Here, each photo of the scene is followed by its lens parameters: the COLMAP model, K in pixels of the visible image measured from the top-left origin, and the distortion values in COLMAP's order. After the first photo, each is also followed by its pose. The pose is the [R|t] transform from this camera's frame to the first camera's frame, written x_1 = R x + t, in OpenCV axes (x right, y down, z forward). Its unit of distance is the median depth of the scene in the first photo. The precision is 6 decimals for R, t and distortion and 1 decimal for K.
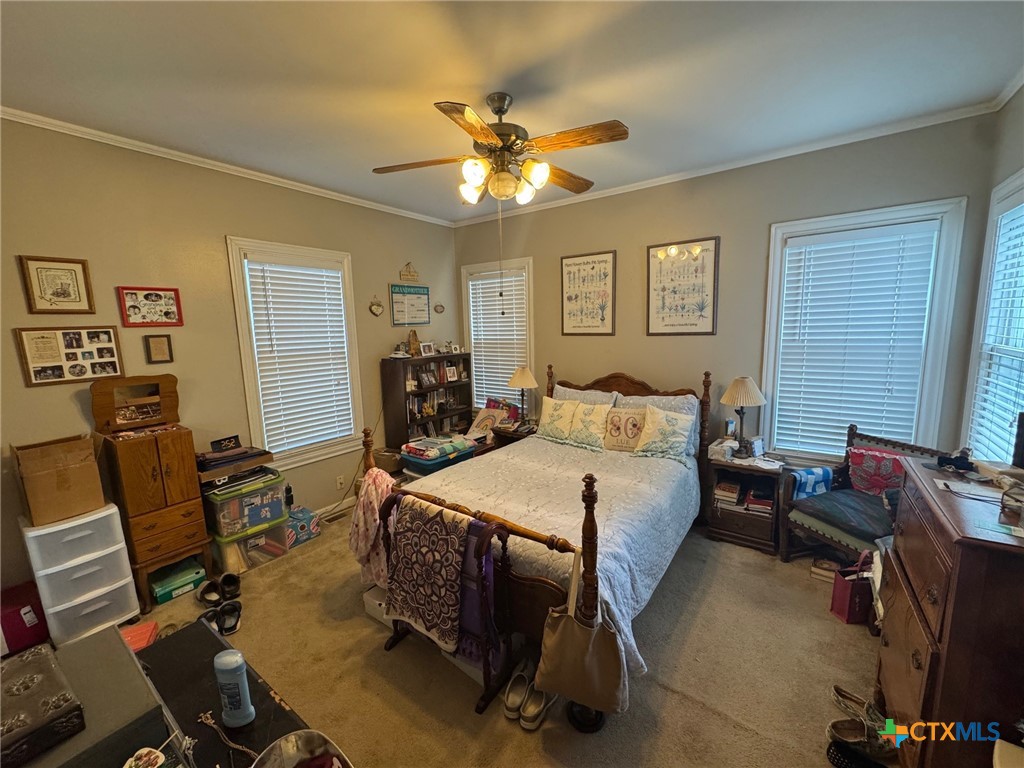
lens RADIAL K [[411.2, 0, 511.6], [0, 411.2, 386.4], [0, 0, 1]] dist [-0.002273, -0.000366]
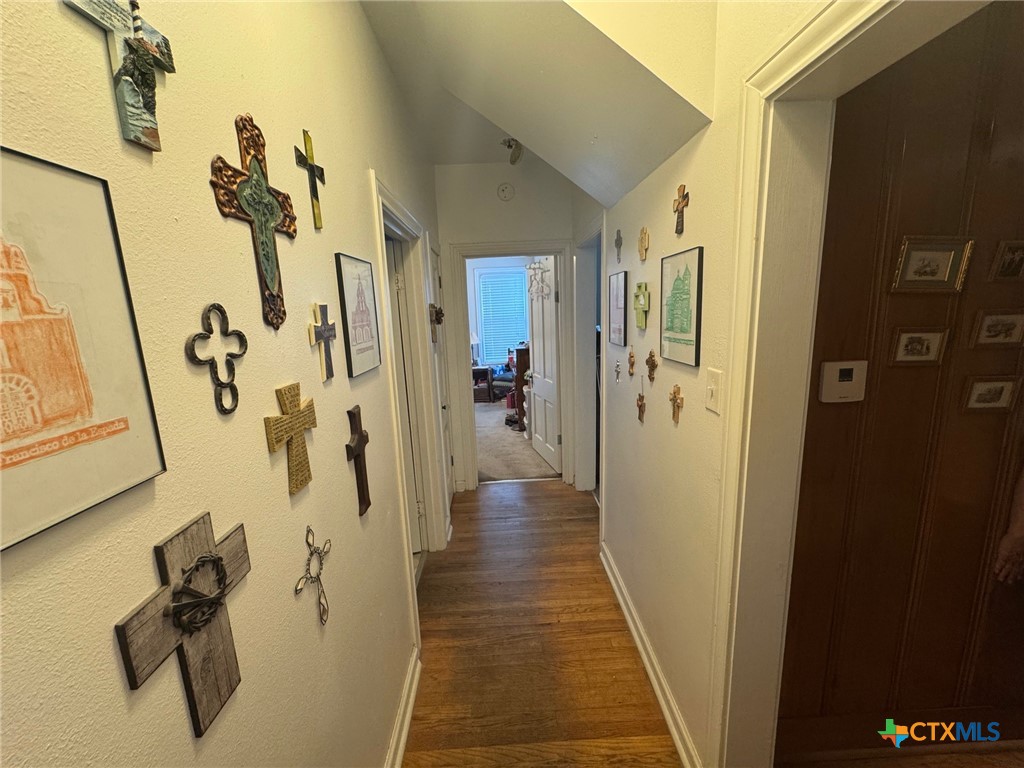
lens RADIAL K [[411.2, 0, 509.7], [0, 411.2, 382.3], [0, 0, 1]] dist [-0.002273, -0.000366]
pose [[0.798243, -0.113450, 0.591554, -0.767767], [0.108259, 0.993132, 0.044380, 0.199772], [-0.592526, 0.028615, 0.805043, -1.145546]]
